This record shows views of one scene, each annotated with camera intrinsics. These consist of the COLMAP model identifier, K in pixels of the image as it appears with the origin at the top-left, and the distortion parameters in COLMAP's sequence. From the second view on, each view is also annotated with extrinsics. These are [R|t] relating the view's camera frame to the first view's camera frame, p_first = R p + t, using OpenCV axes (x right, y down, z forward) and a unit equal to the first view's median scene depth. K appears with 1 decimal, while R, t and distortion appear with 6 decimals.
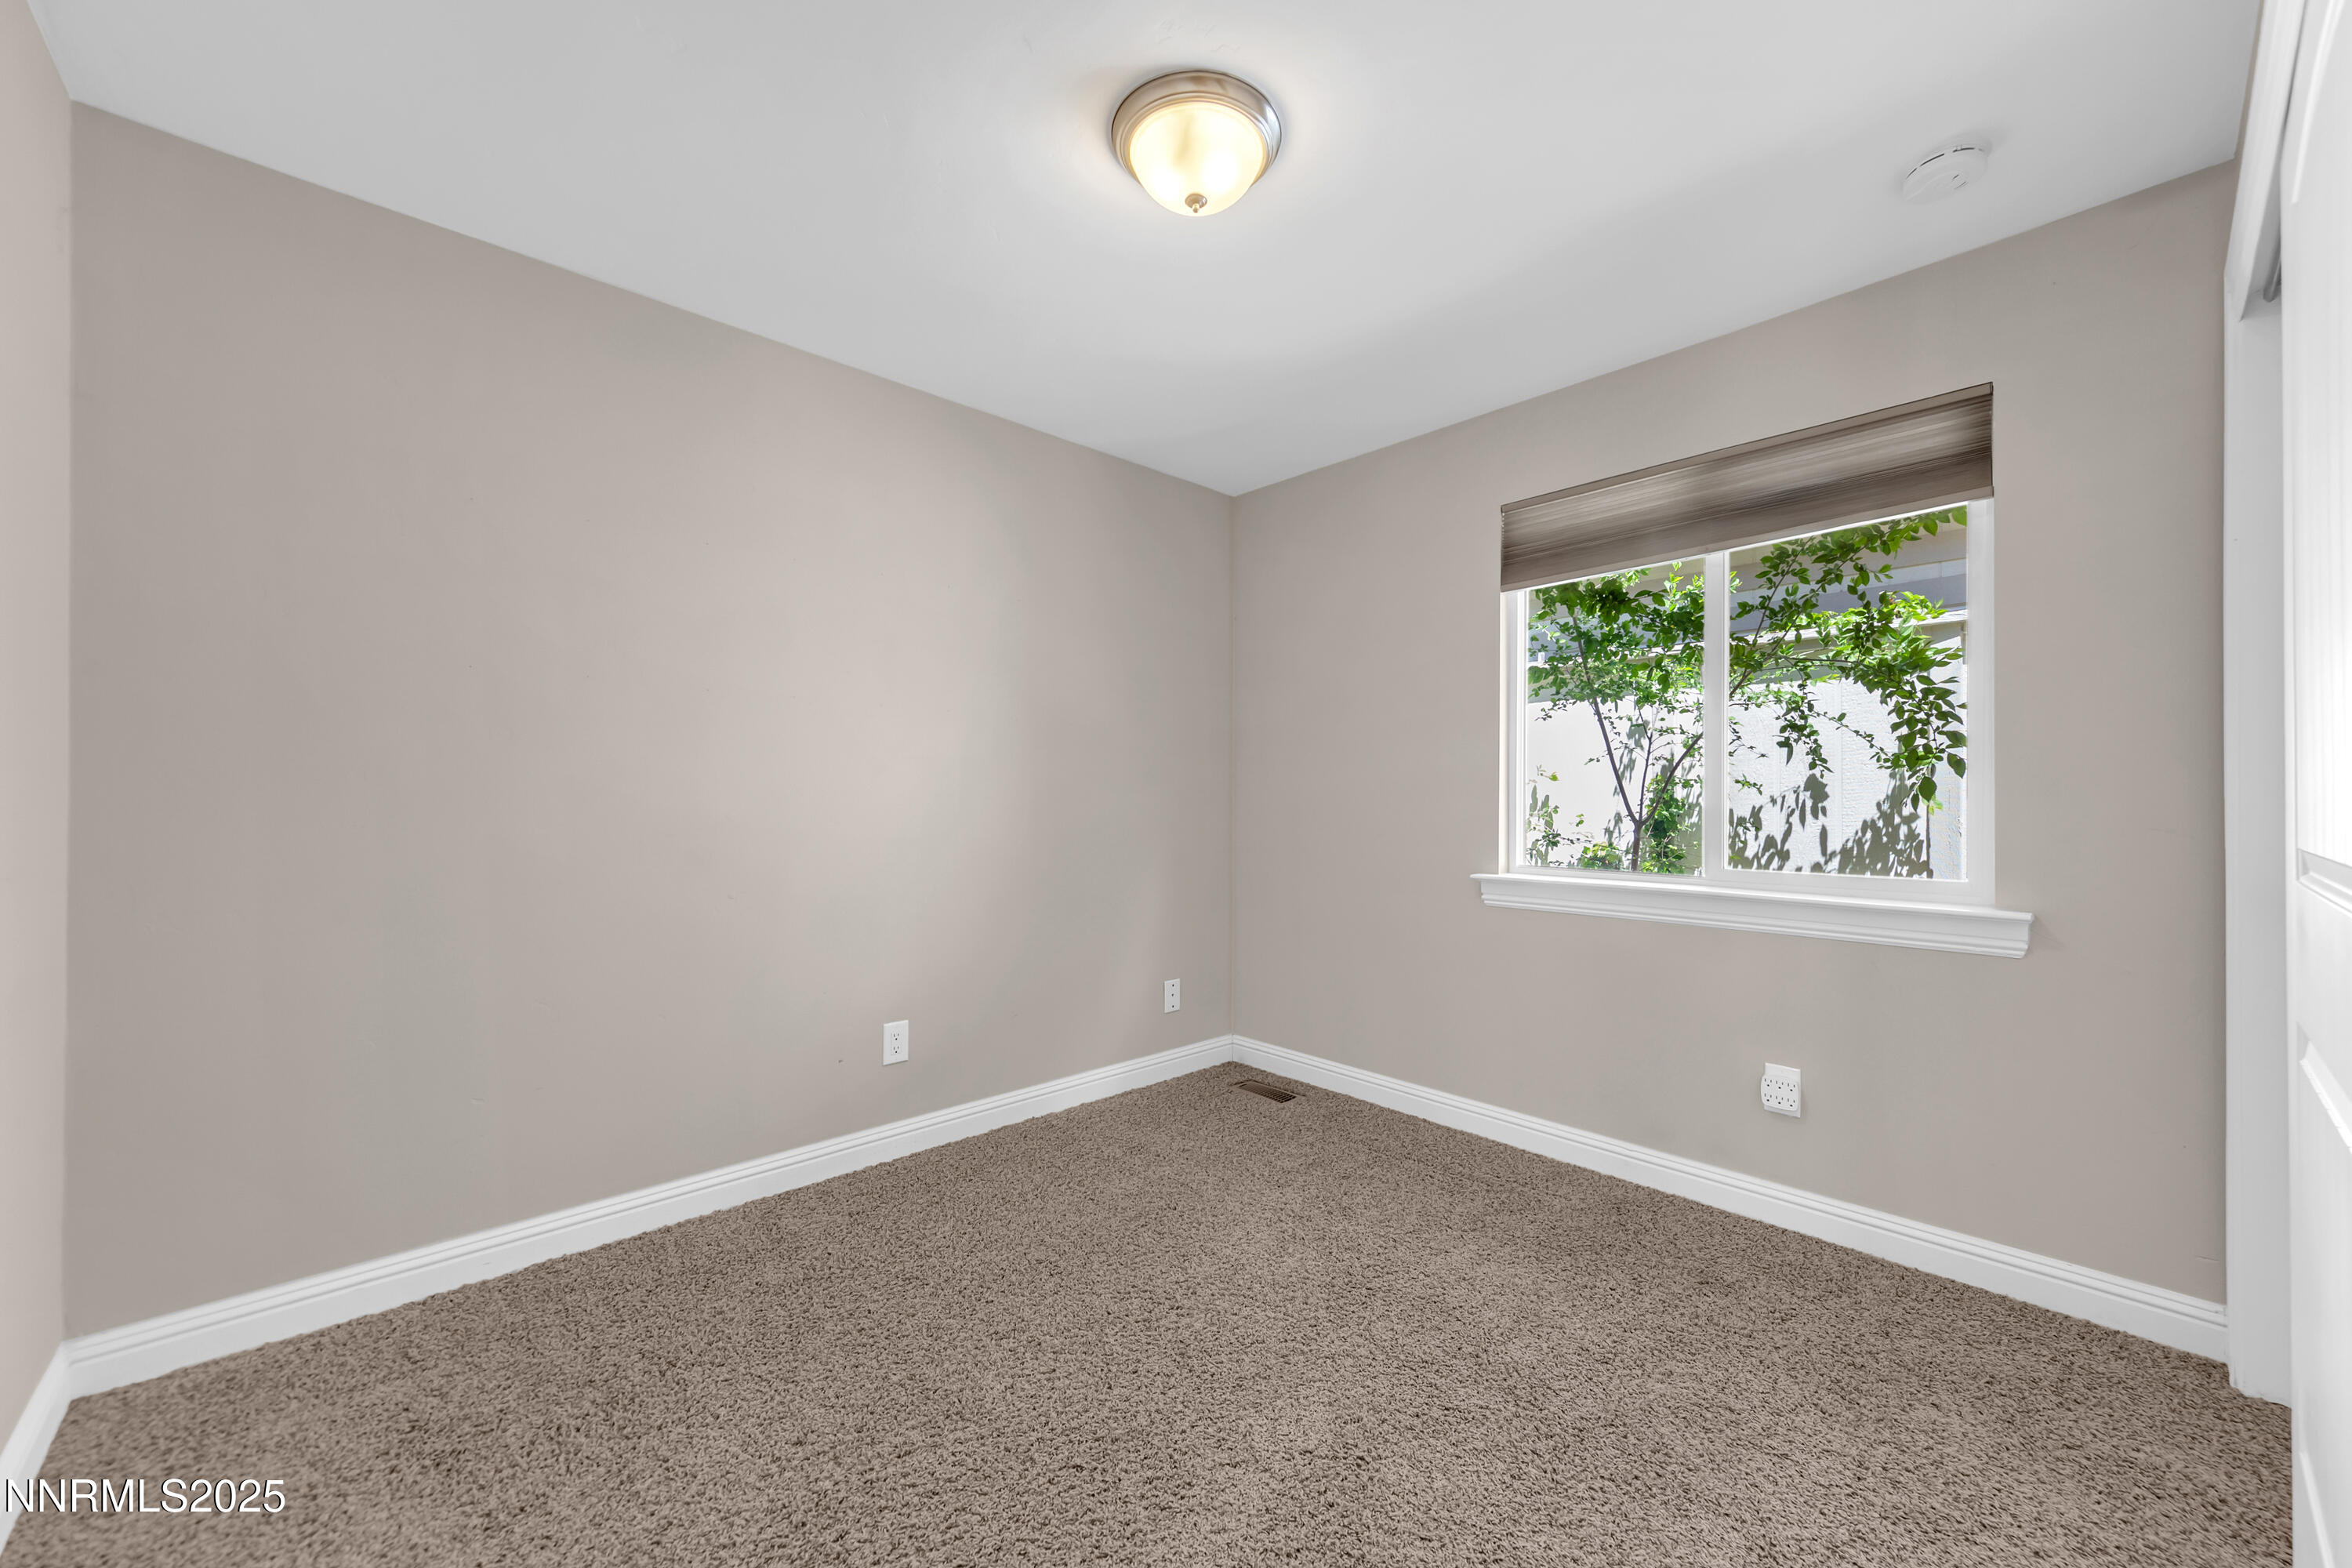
lens RADIAL K [[956.4, 0, 1203.4], [0, 956.4, 788.3], [0, 0, 1]] dist [0.005386, 0.000381]
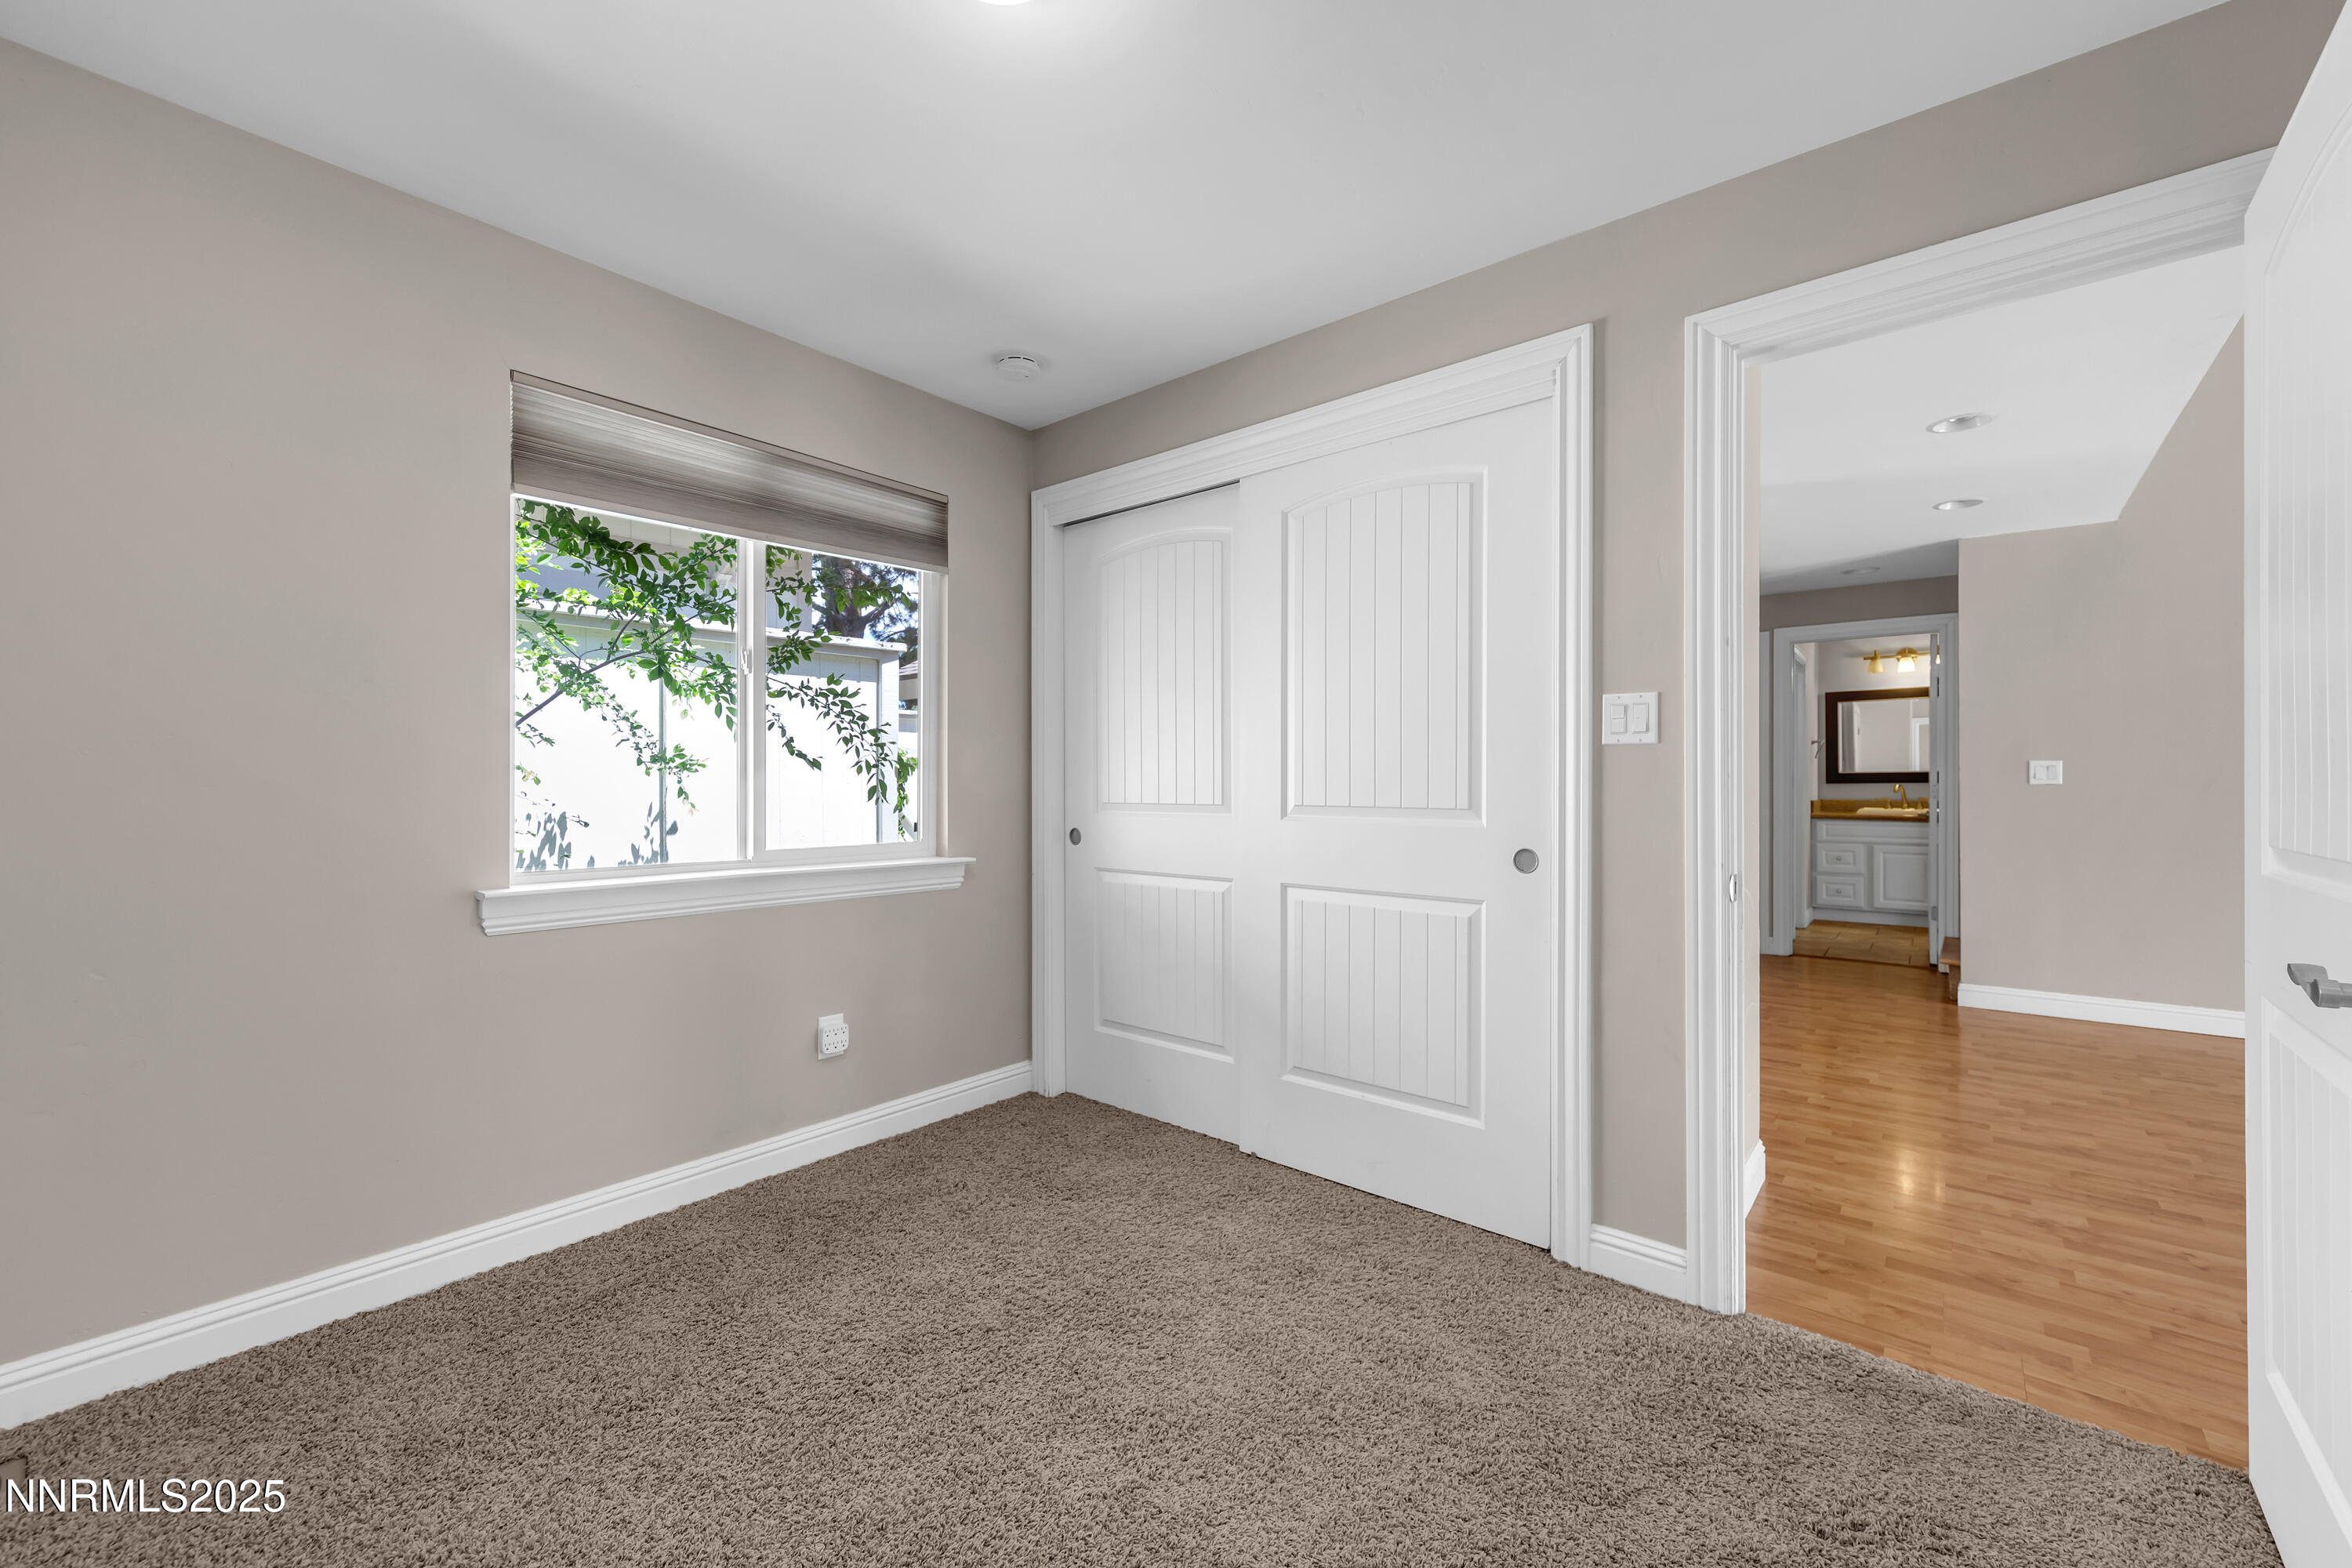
lens RADIAL K [[956.4, 0, 1203.4], [0, 956.4, 788.3], [0, 0, 1]] dist [0.005386, 0.000381]
pose [[-0.174861, -0.002648, 0.984590, -0.569118], [-0.005926, 0.999981, 0.001637, 0.013683], [-0.984575, -0.005549, -0.174874, 0.727697]]
